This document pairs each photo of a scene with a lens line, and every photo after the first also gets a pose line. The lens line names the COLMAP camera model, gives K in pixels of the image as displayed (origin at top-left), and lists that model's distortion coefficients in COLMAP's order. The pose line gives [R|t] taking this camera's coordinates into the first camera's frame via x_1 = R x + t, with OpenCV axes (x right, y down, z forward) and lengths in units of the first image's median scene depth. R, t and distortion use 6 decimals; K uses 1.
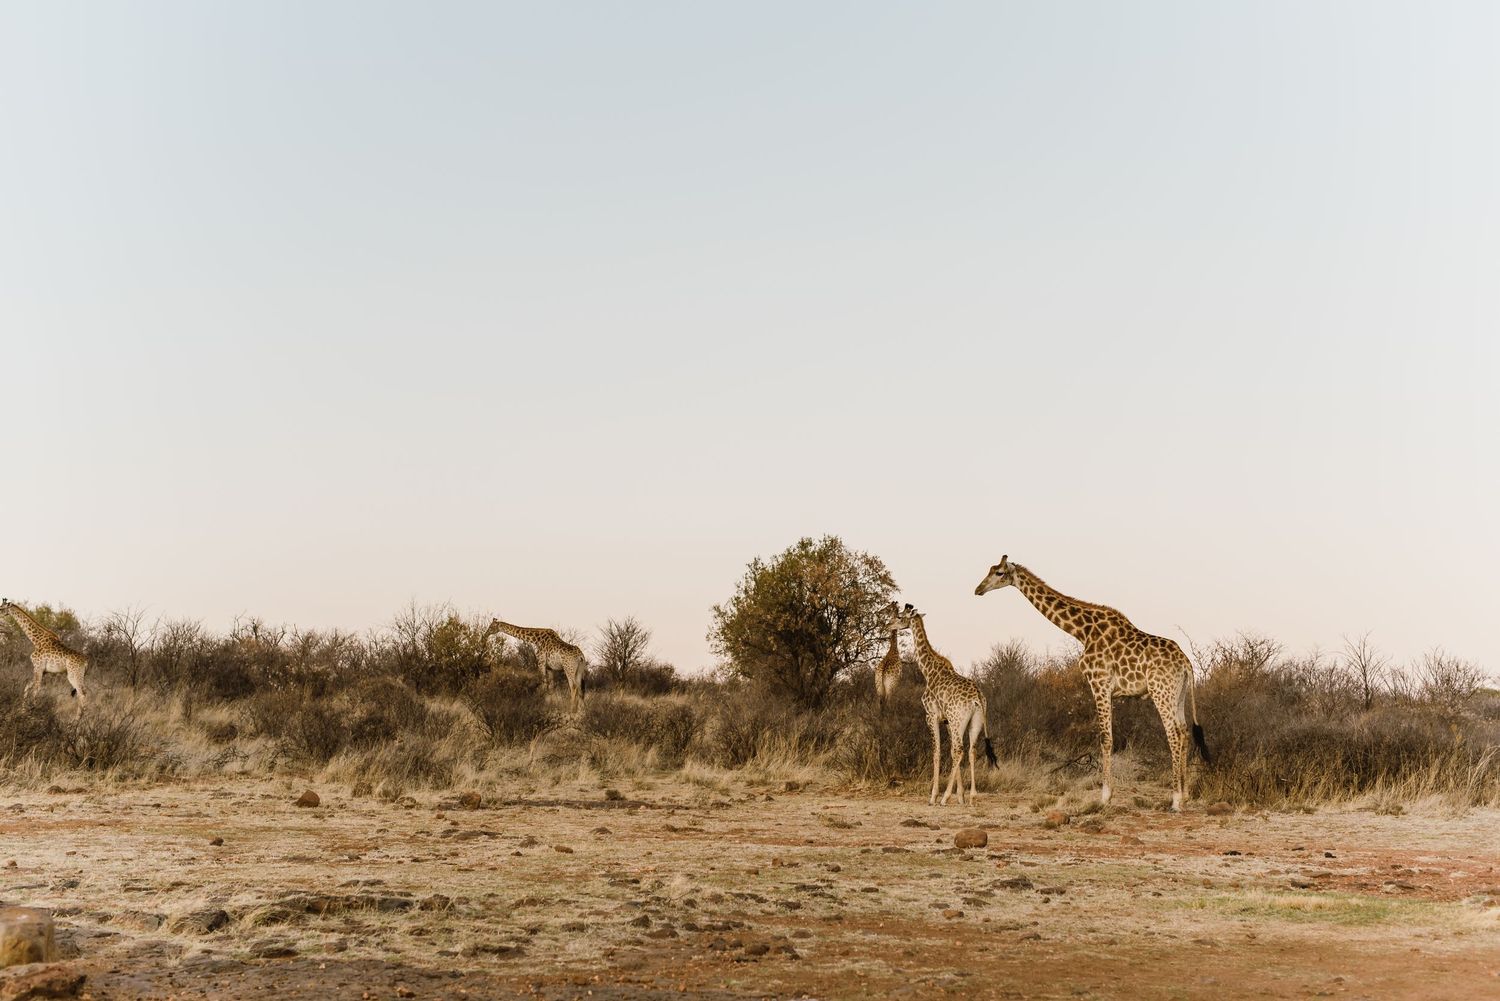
lens RADIAL K [[2044.7, 0, 750.0], [0, 2044.7, 500.5], [0, 0, 1]] dist [0.104600, 0.145162]
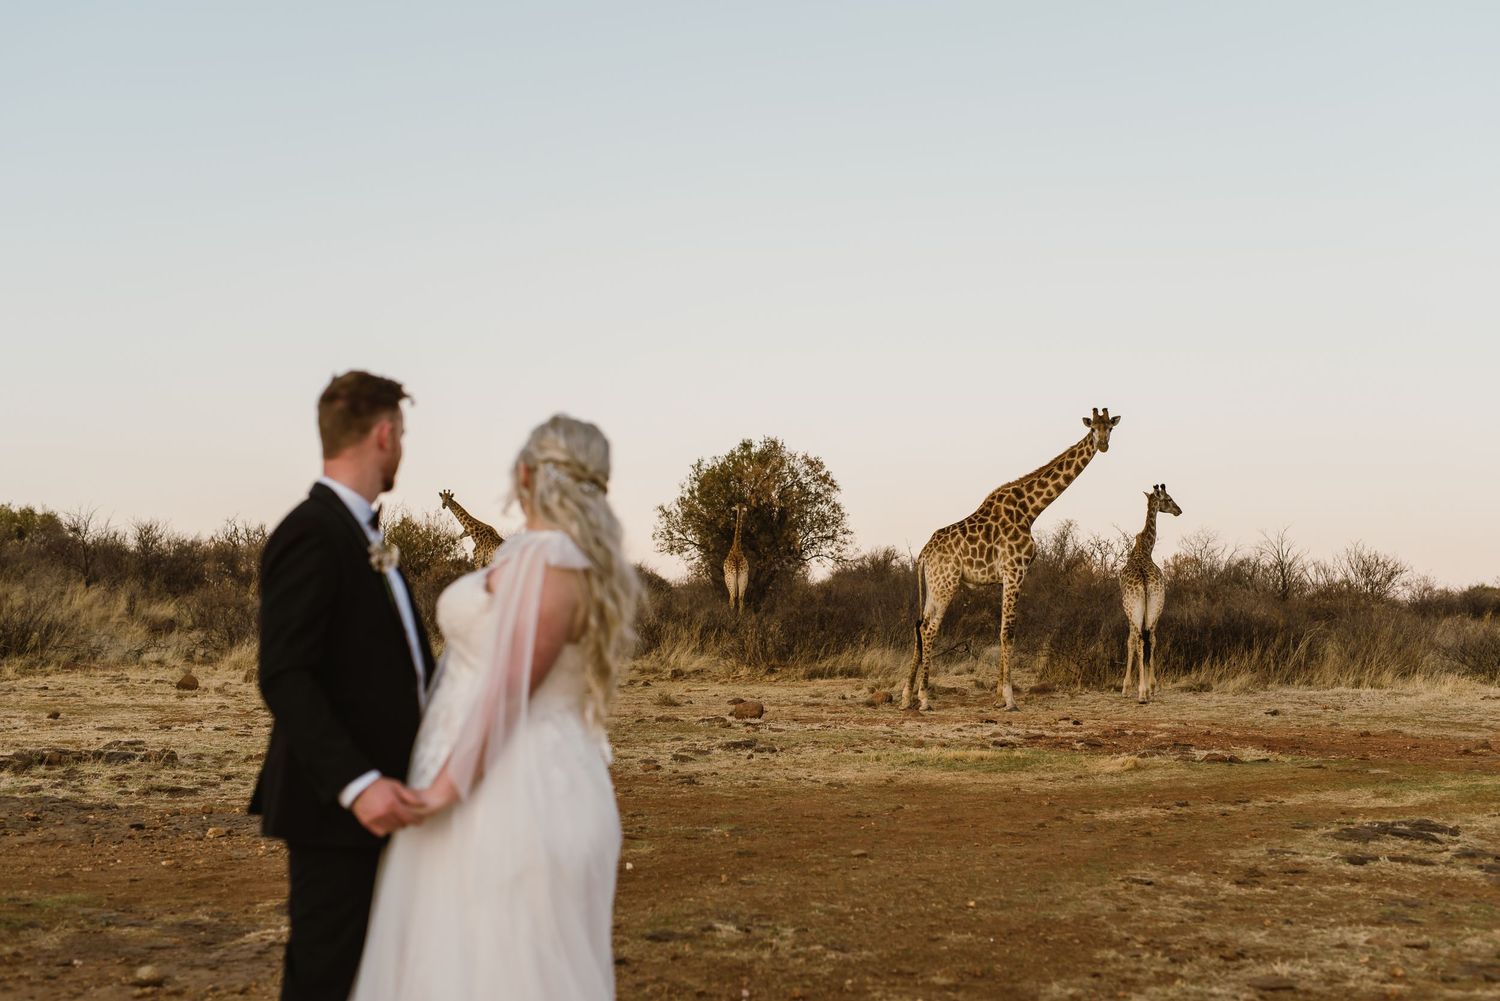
lens RADIAL K [[2044.7, 0, 750.0], [0, 2044.7, 500.5], [0, 0, 1]] dist [0.104600, 0.145162]
pose [[0.999902, -0.003241, -0.013653, 0.071281], [0.003874, 0.998906, 0.046606, 0.001810], [0.013487, -0.046654, 0.998820, -0.044963]]
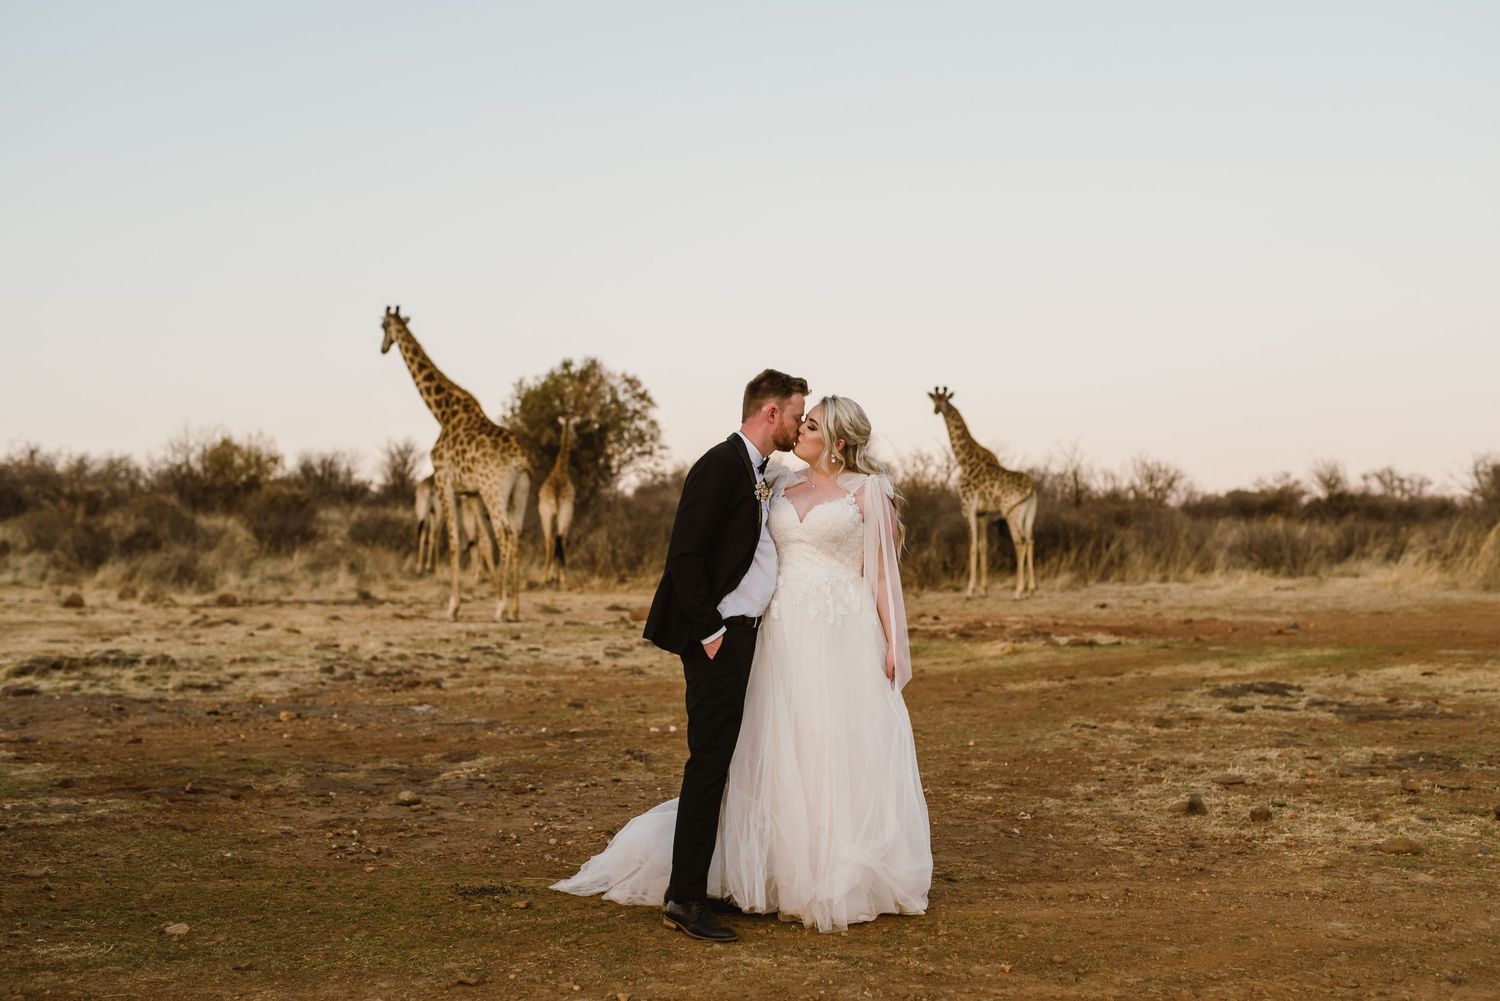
lens RADIAL K [[2044.7, 0, 750.0], [0, 2044.7, 500.5], [0, 0, 1]] dist [0.104600, 0.145162]
pose [[0.995378, -0.017760, 0.094382, 0.033628], [0.009289, 0.995949, 0.089444, -0.003946], [-0.095588, -0.088154, 0.991510, -0.104061]]
